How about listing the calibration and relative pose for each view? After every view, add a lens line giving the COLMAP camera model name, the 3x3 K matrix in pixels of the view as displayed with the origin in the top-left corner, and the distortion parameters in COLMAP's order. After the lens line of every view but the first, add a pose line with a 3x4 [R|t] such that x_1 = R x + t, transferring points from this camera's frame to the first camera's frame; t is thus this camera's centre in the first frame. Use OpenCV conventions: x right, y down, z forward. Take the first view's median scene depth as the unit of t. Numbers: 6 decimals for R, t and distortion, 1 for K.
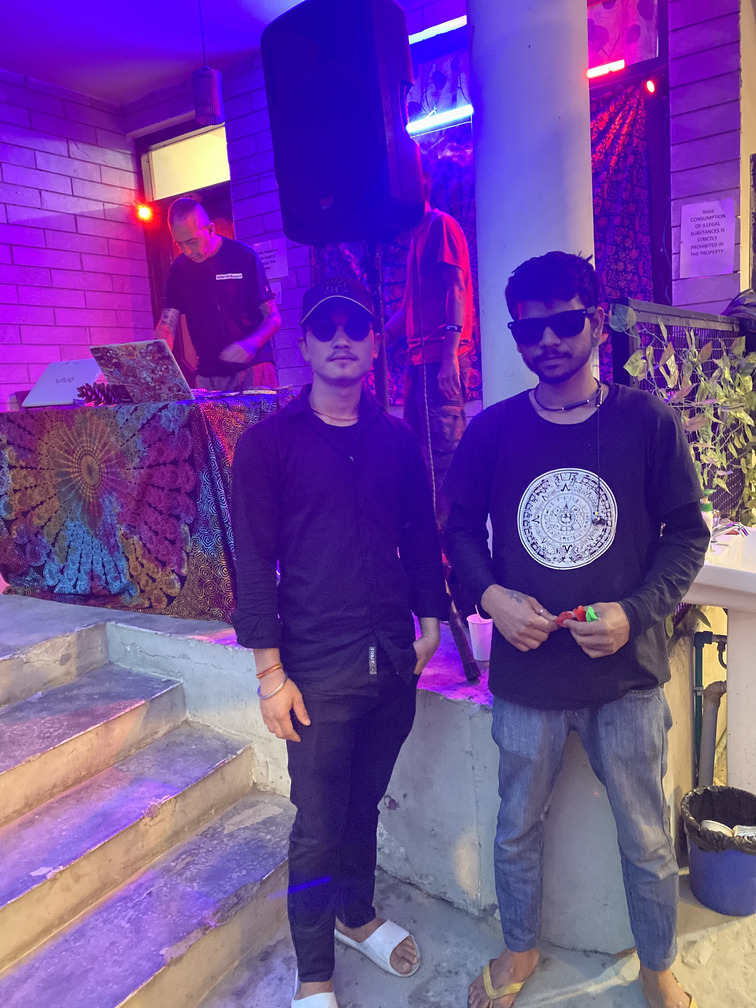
lens RADIAL K [[781.9, 0, 369.9], [0, 781.9, 505.3], [0, 0, 1]] dist [0.018729, -0.035956]
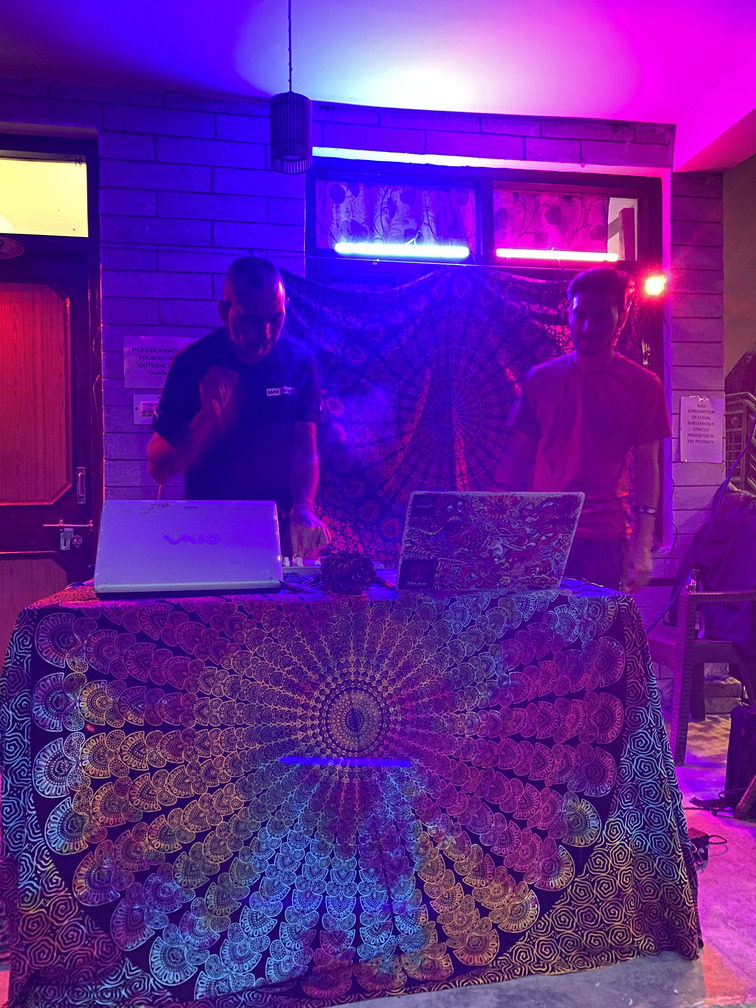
lens RADIAL K [[781.9, 0, 380.1], [0, 781.9, 502.2], [0, 0, 1]] dist [0.018729, -0.035956]
pose [[0.725991, 0.063912, 0.684728, -0.677682], [0.062582, 0.985401, -0.158330, -0.099300], [-0.684850, 0.157798, 0.711393, 0.573022]]
